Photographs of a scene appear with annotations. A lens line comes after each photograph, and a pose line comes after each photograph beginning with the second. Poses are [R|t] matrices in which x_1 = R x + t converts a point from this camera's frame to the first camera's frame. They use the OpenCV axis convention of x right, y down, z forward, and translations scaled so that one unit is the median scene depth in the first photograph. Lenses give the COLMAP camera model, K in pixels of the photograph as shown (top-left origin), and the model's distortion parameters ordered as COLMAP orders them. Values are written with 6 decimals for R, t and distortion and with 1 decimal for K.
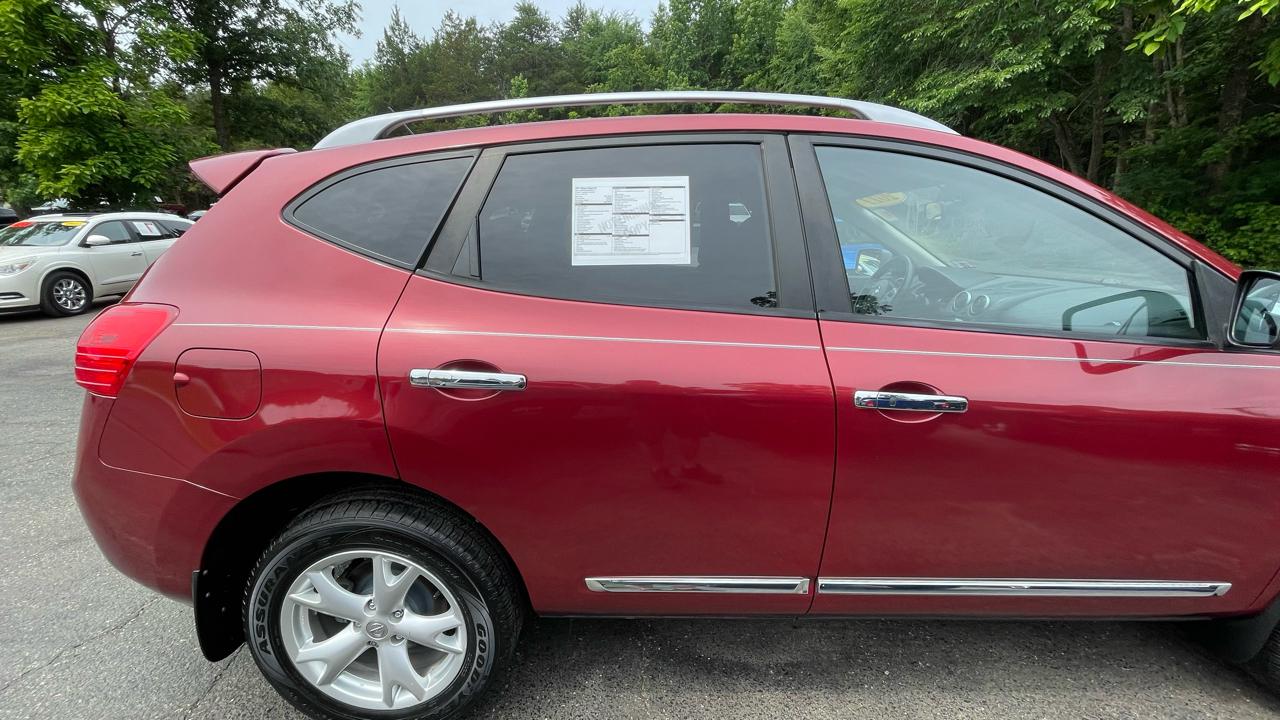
lens RADIAL K [[517.2, 0, 634.5], [0, 517.2, 360.1], [0, 0, 1]] dist [-0.003575, 0.000942]
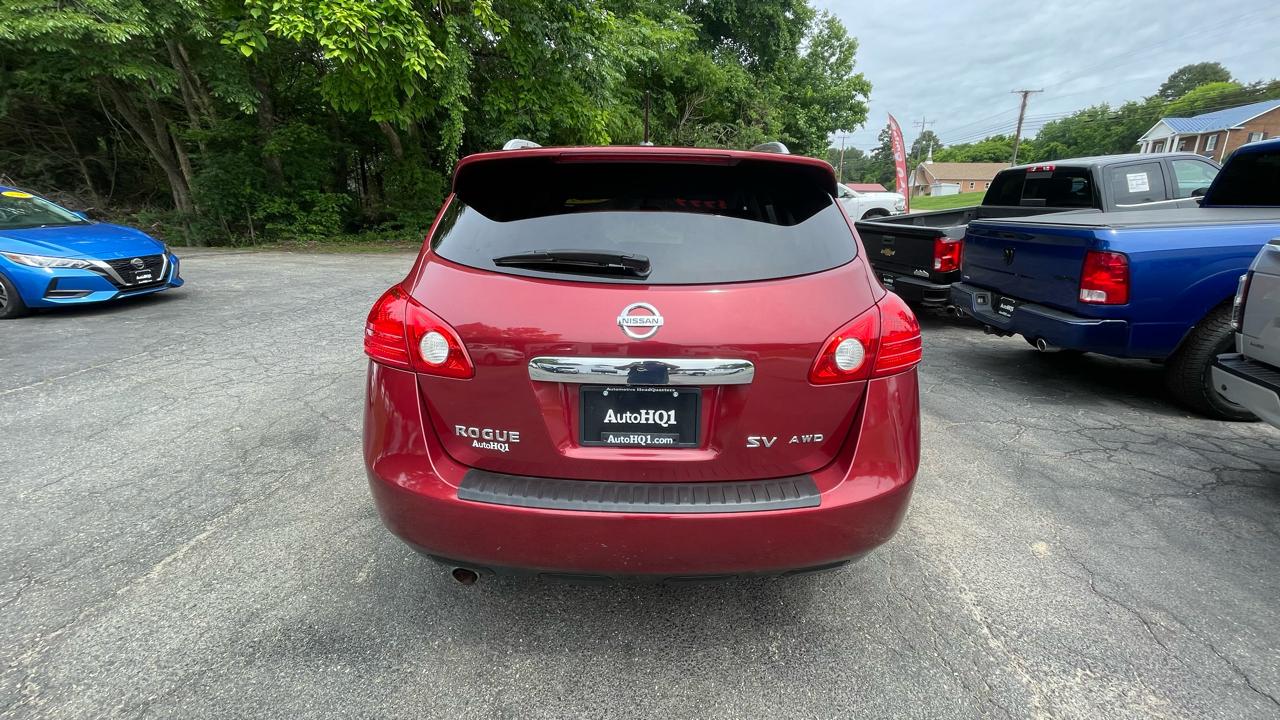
lens RADIAL K [[517.2, 0, 641.6], [0, 517.2, 358.2], [0, 0, 1]] dist [-0.003575, 0.000942]
pose [[0.018259, -0.265272, 0.964001, -0.322734], [0.226818, 0.940123, 0.254406, -0.061726], [-0.973766, 0.214007, 0.077334, 0.234035]]
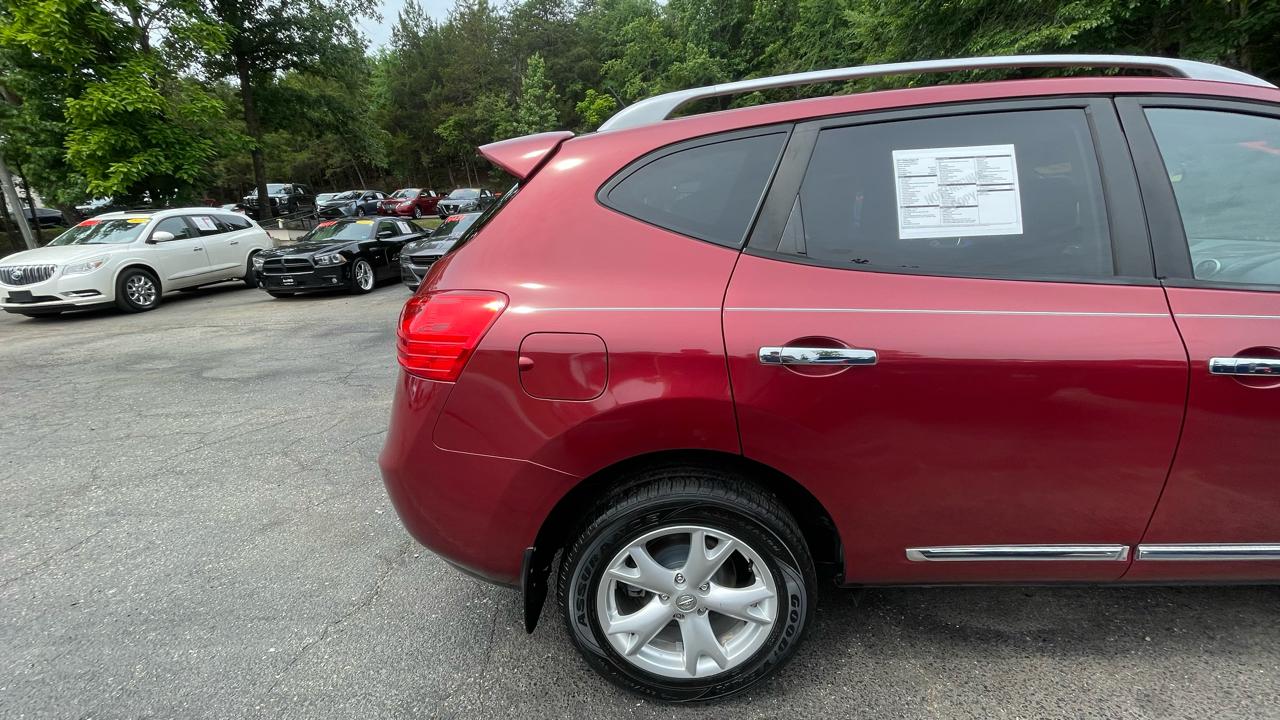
lens RADIAL K [[517.2, 0, 638.9], [0, 517.2, 360.0], [0, 0, 1]] dist [-0.003575, 0.000942]
pose [[0.999213, -0.026043, -0.029915, -0.084246], [0.027141, 0.998951, 0.036895, -0.000185], [0.028923, -0.037678, 0.998871, -0.002357]]
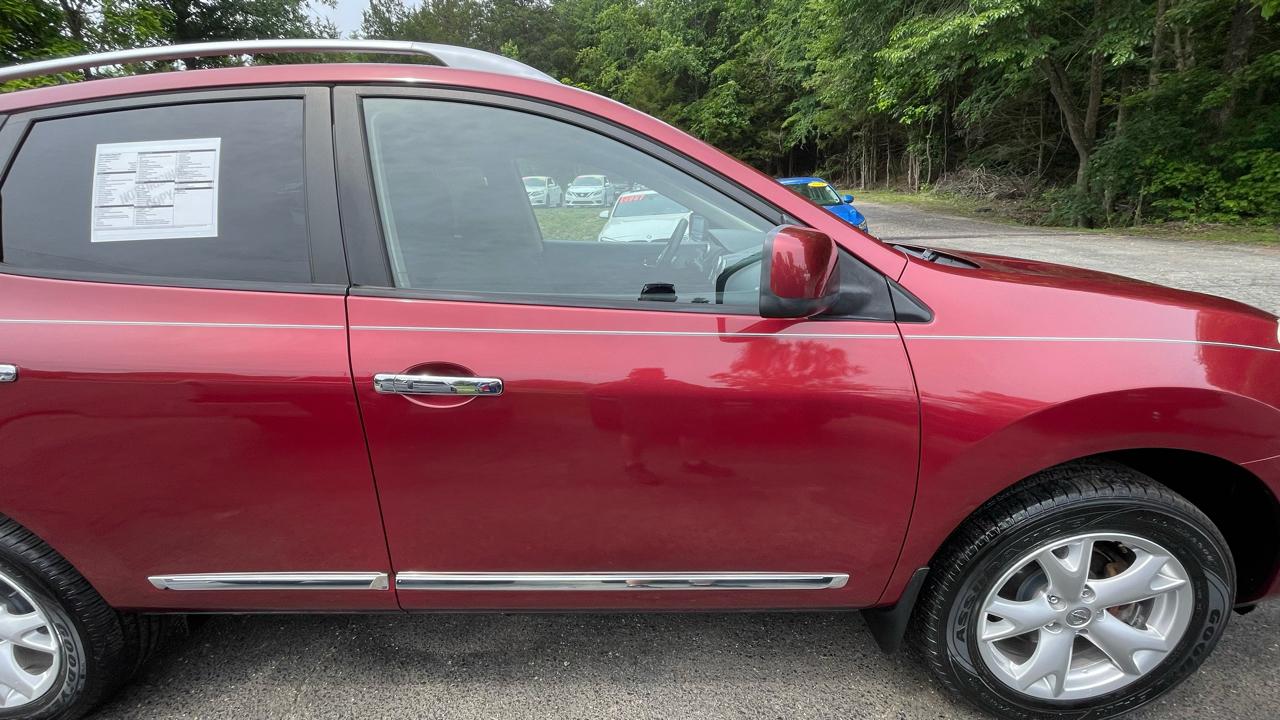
lens RADIAL K [[517.2, 0, 635.4], [0, 517.2, 358.4], [0, 0, 1]] dist [-0.003575, 0.000942]
pose [[0.999413, -0.022631, -0.025735, 0.120010], [0.023943, 0.998365, 0.051907, -0.000387], [0.024518, -0.052492, 0.998320, 0.014911]]
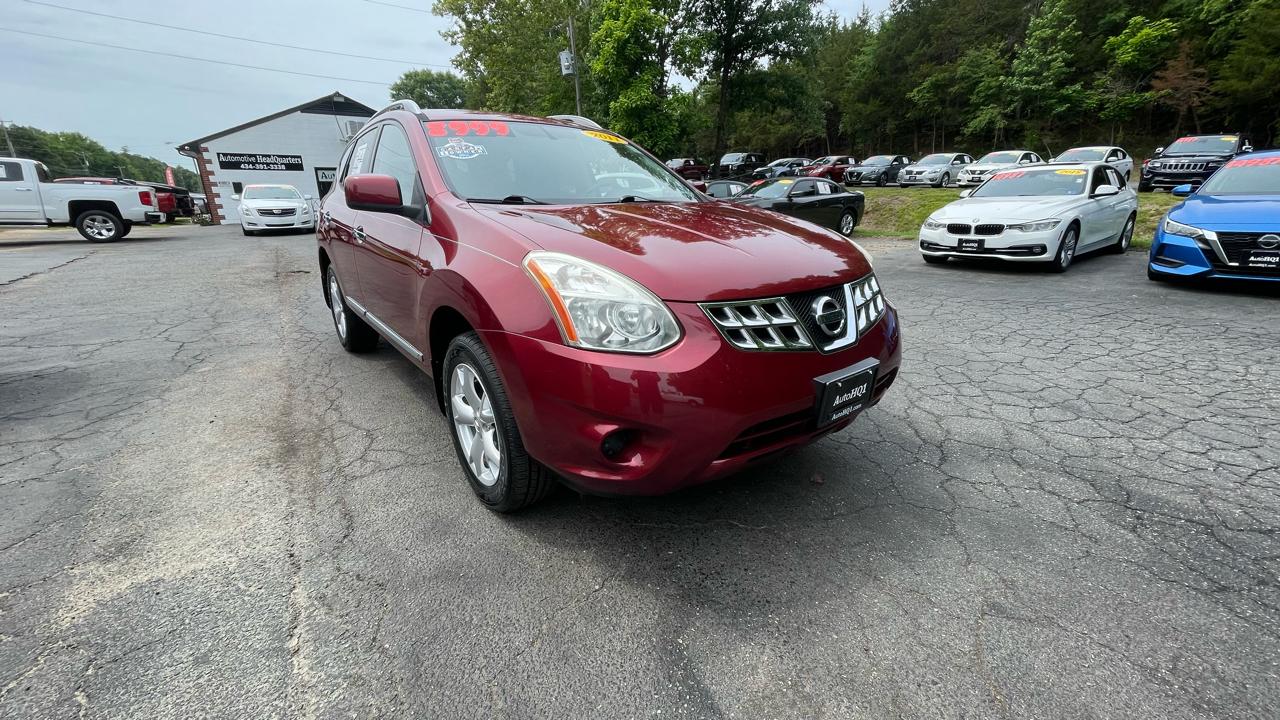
lens RADIAL K [[517.2, 0, 638.2], [0, 517.2, 360.6], [0, 0, 1]] dist [-0.003575, 0.000942]
pose [[0.618311, 0.245306, -0.746671, 0.477659], [-0.186273, 0.968713, 0.164003, 0.002218], [0.763541, 0.037680, 0.644660, 0.066051]]
